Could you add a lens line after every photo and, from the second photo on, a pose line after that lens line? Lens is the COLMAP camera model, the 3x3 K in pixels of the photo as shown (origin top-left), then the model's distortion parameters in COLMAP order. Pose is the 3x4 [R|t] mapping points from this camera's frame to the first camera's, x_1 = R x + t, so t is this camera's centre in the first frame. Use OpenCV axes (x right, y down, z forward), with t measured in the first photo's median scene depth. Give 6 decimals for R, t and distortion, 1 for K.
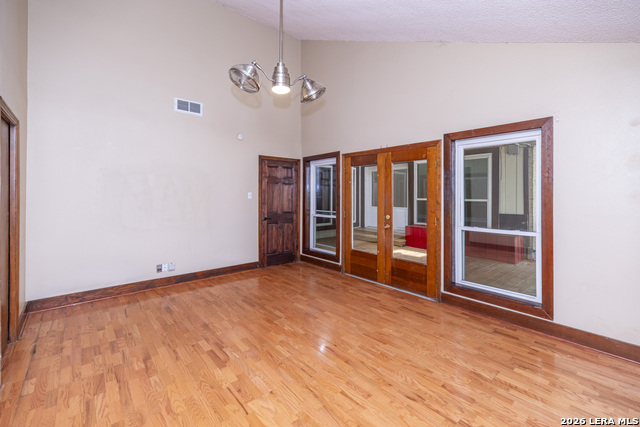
lens RADIAL K [[280.5, 0, 318.8], [0, 280.5, 189.9], [0, 0, 1]] dist [0.002063, 0.000178]
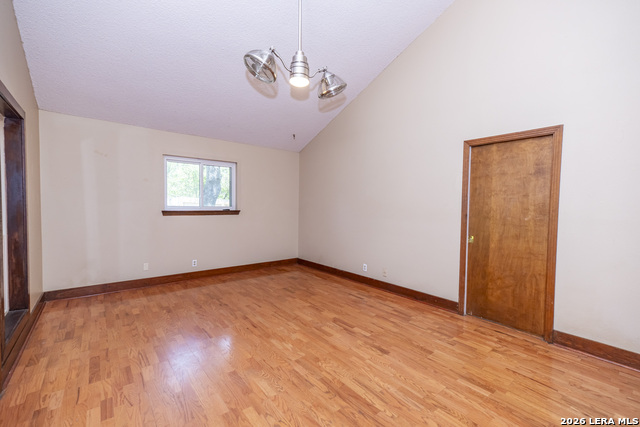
lens RADIAL K [[274.5, 0, 319.4], [0, 274.5, 215.3], [0, 0, 1]] dist [0.003632, 0.000216]
pose [[-0.999588, -0.017693, 0.022598, -0.213639], [-0.017140, 0.999554, 0.024455, 0.050360], [-0.023020, 0.024057, -0.999446, 1.782746]]
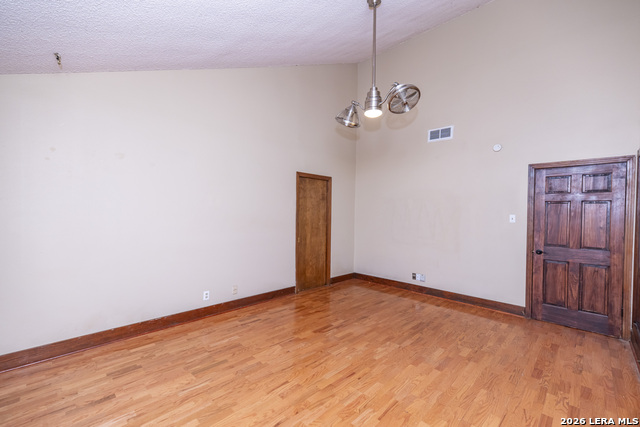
lens RADIAL K [[274.5, 0, 319.4], [0, 274.5, 215.3], [0, 0, 1]] dist [0.003632, 0.000216]
pose [[0.085312, 0.006871, -0.996331, 0.801807], [-0.000604, 0.999976, 0.006845, 0.009016], [0.996354, 0.000018, 0.085314, 0.670864]]
